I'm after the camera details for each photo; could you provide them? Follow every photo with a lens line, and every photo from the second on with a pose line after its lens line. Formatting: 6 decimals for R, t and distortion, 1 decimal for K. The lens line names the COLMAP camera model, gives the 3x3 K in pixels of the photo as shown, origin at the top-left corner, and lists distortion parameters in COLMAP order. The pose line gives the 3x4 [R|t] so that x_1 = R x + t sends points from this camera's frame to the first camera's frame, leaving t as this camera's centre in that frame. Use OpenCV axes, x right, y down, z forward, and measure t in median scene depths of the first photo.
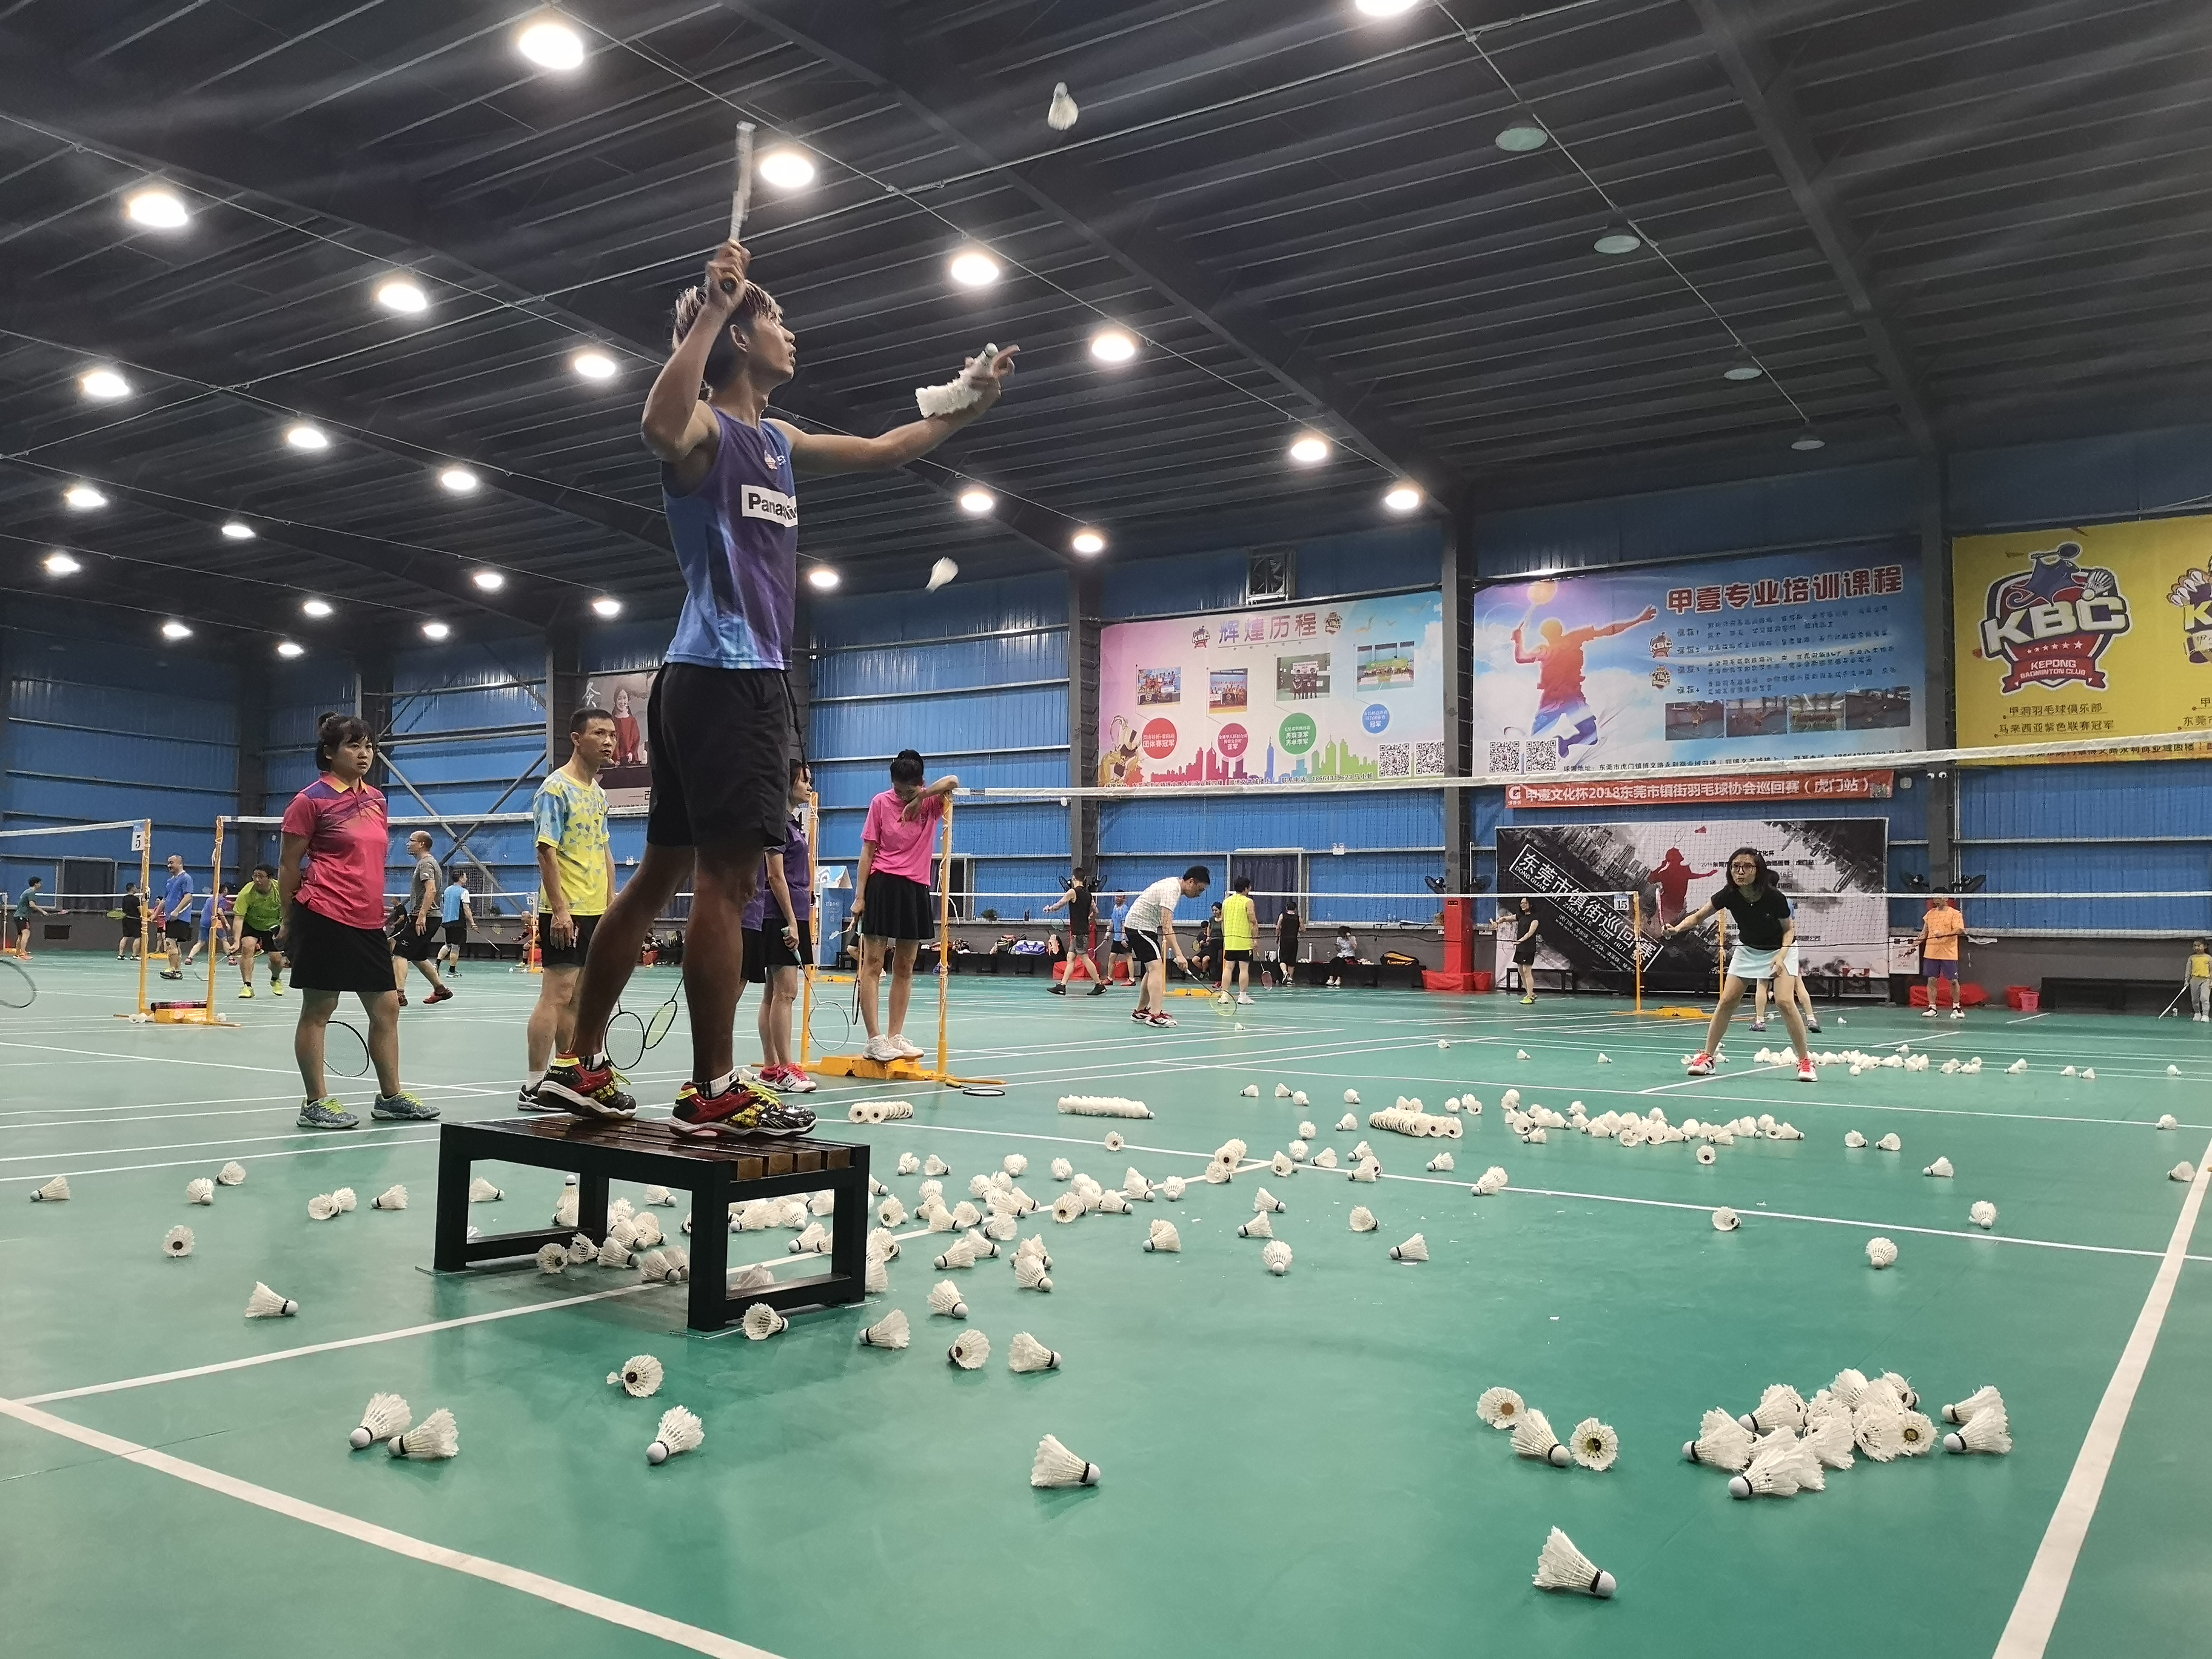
lens RADIAL K [[1668.0, 0, 1109.1], [0, 1668.0, 795.5], [0, 0, 1]] dist [0.113888, -0.158688]
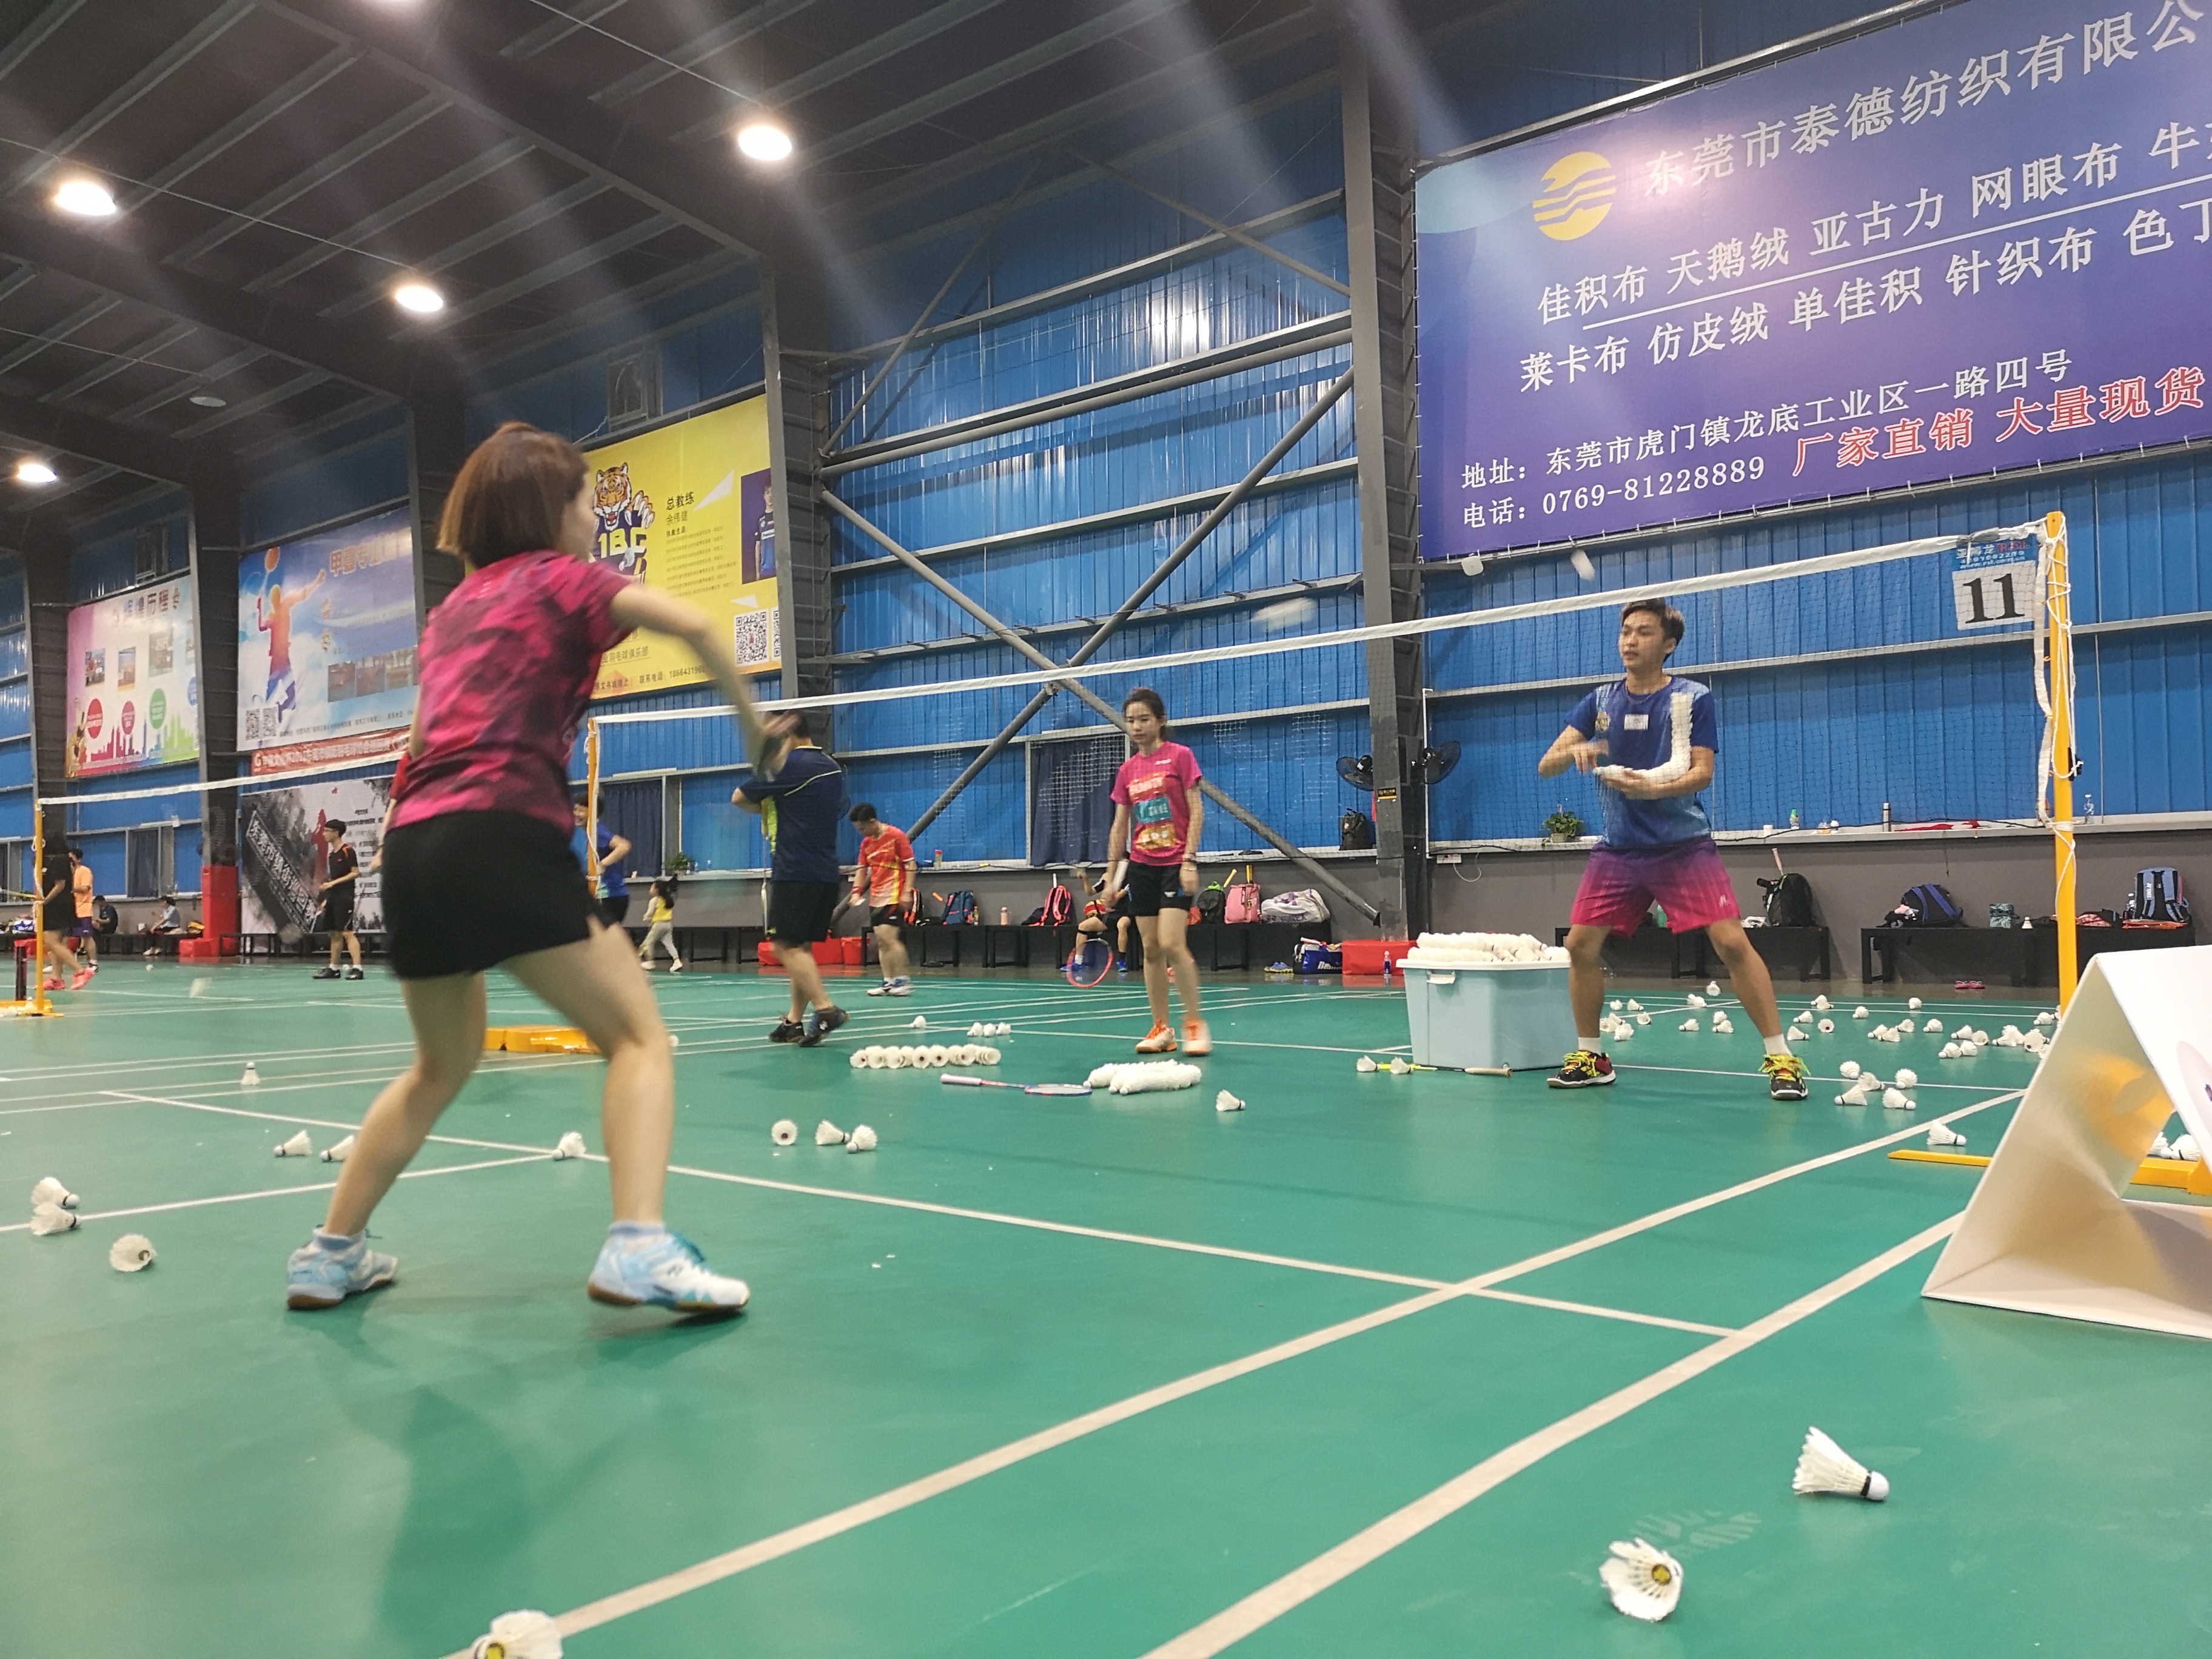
lens RADIAL K [[1668.0, 0, 1109.1], [0, 1668.0, 795.5], [0, 0, 1]] dist [0.113888, -0.158688]
pose [[0.990699, -0.025507, -0.133657, 0.881393], [0.025184, 0.999674, -0.004109, 0.036479], [0.133719, 0.000705, 0.991019, 0.062008]]
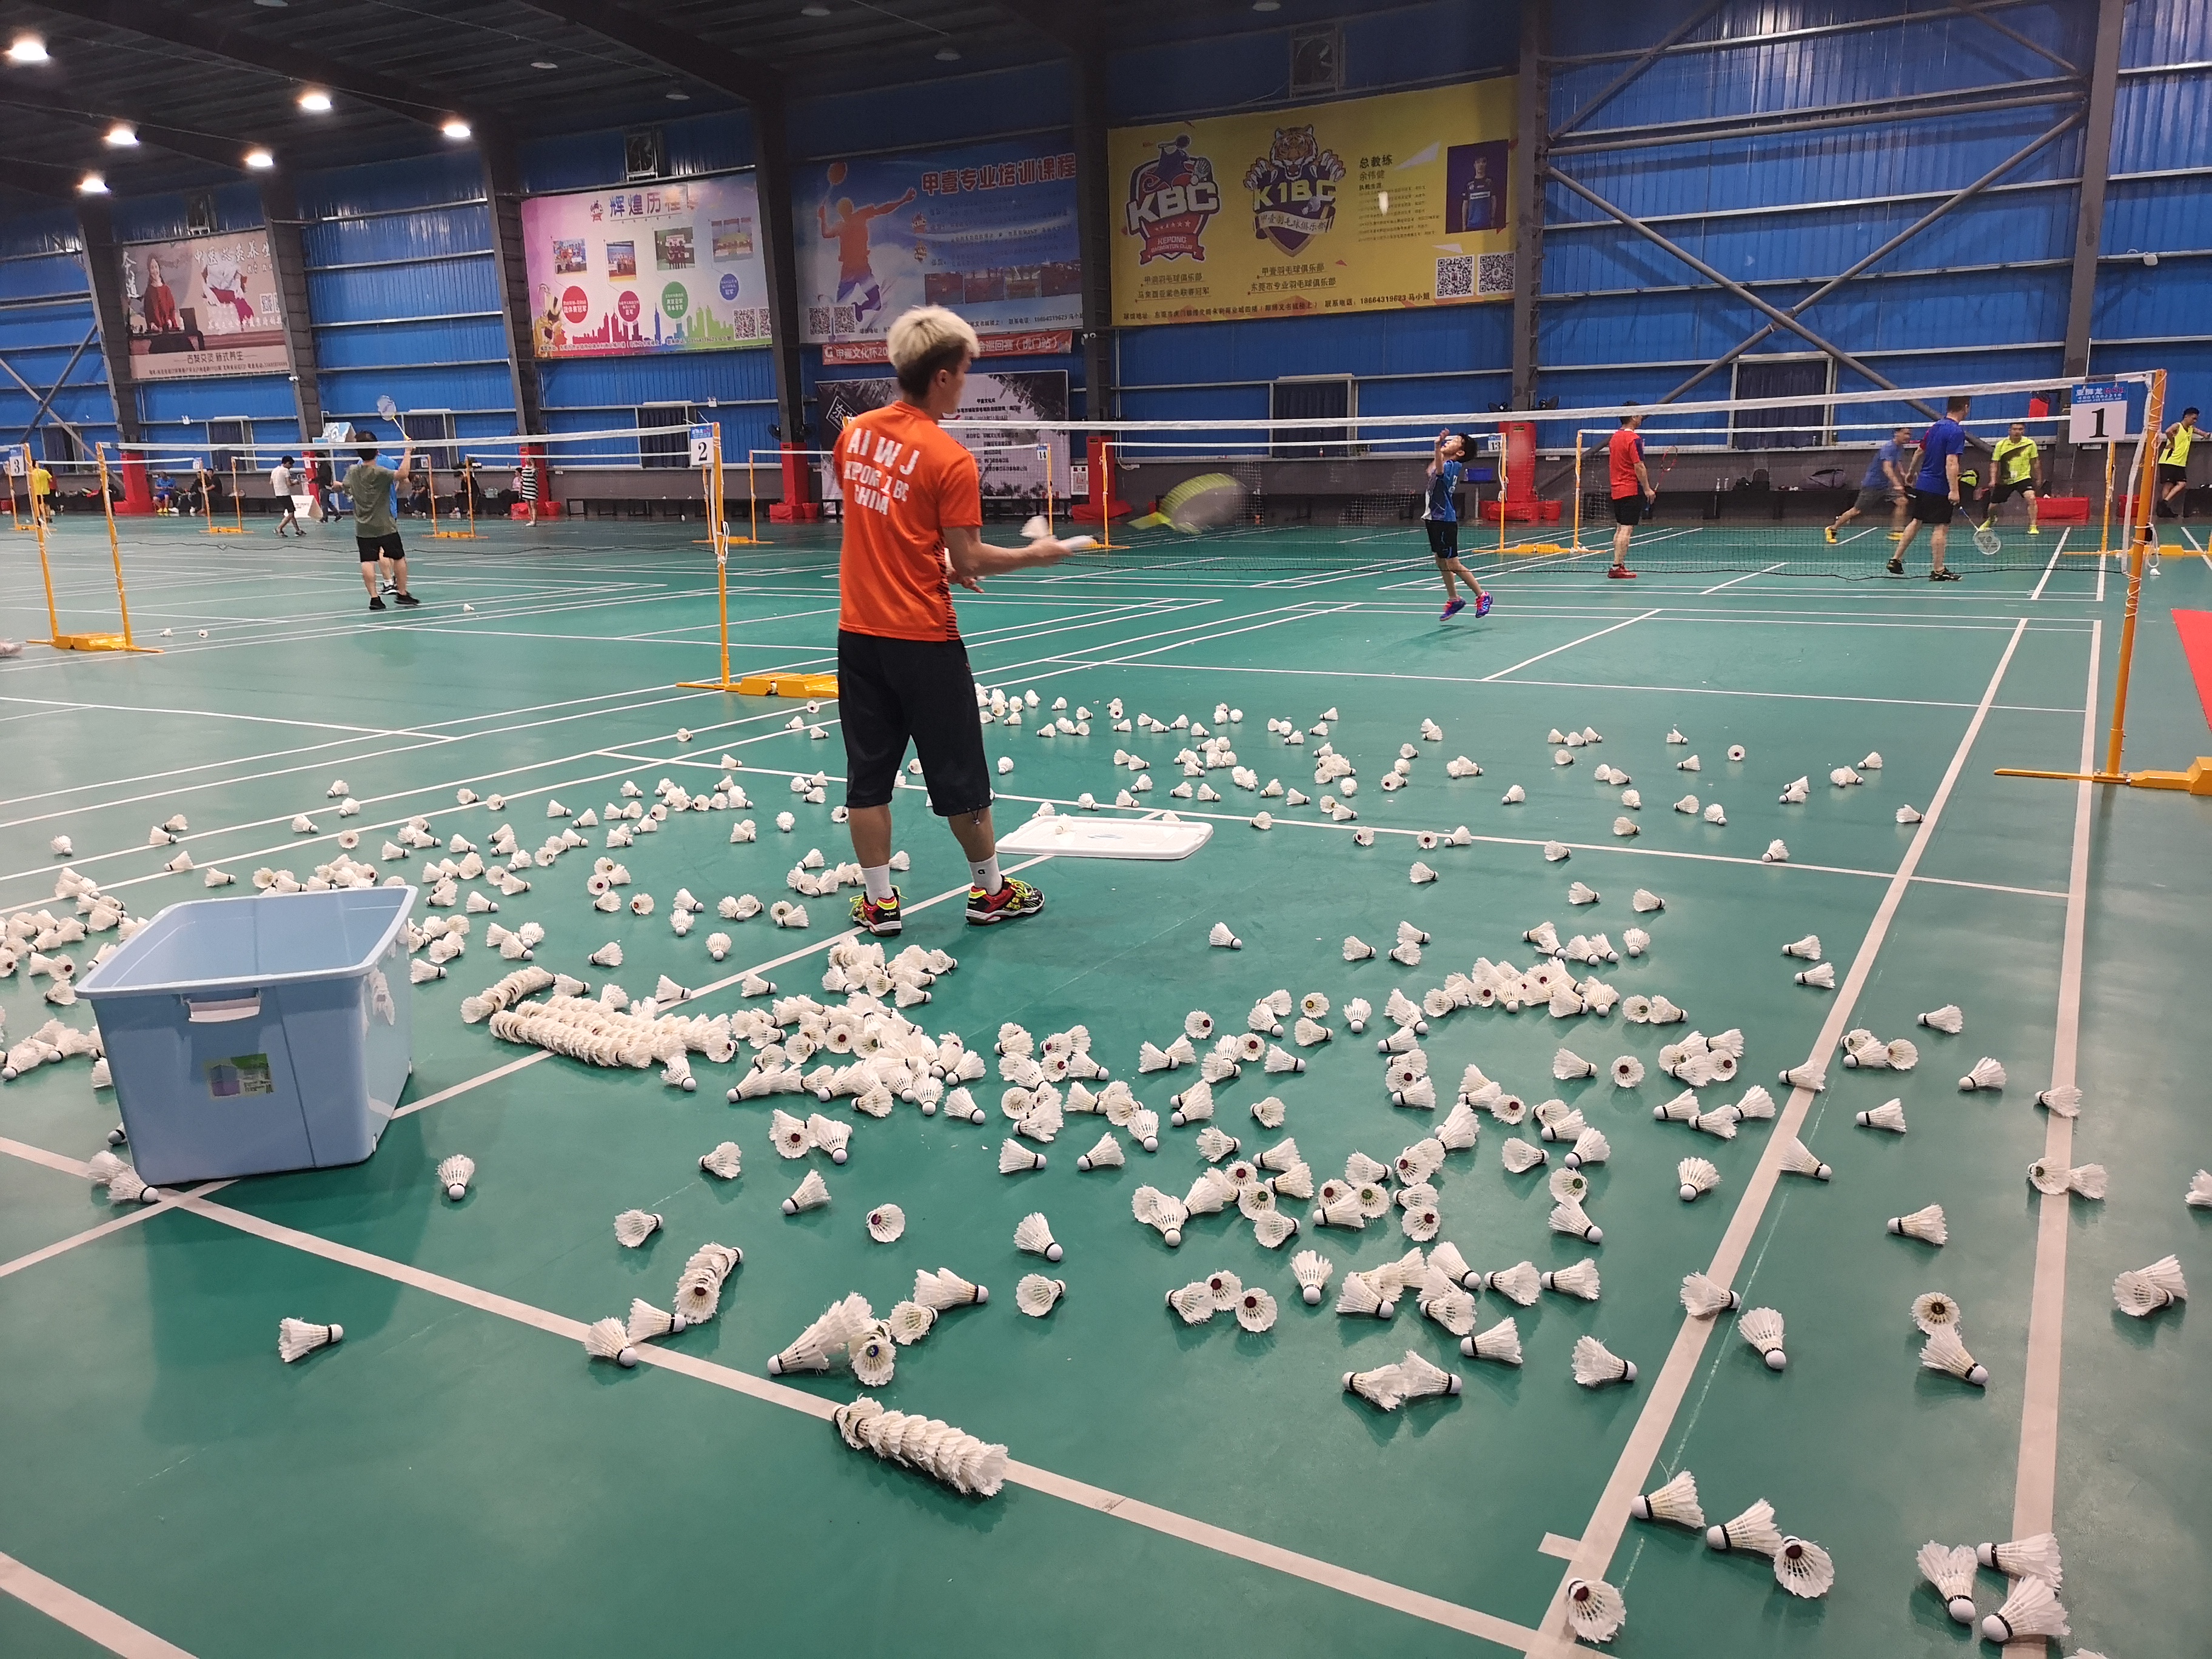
lens RADIAL K [[1668.0, 0, 1109.1], [0, 1668.0, 795.5], [0, 0, 1]] dist [0.113888, -0.158688]
pose [[0.998620, -0.034034, 0.039989, 0.384569], [0.022134, 0.963388, 0.267195, -0.013620], [-0.047619, -0.265941, 0.962812, -0.265167]]
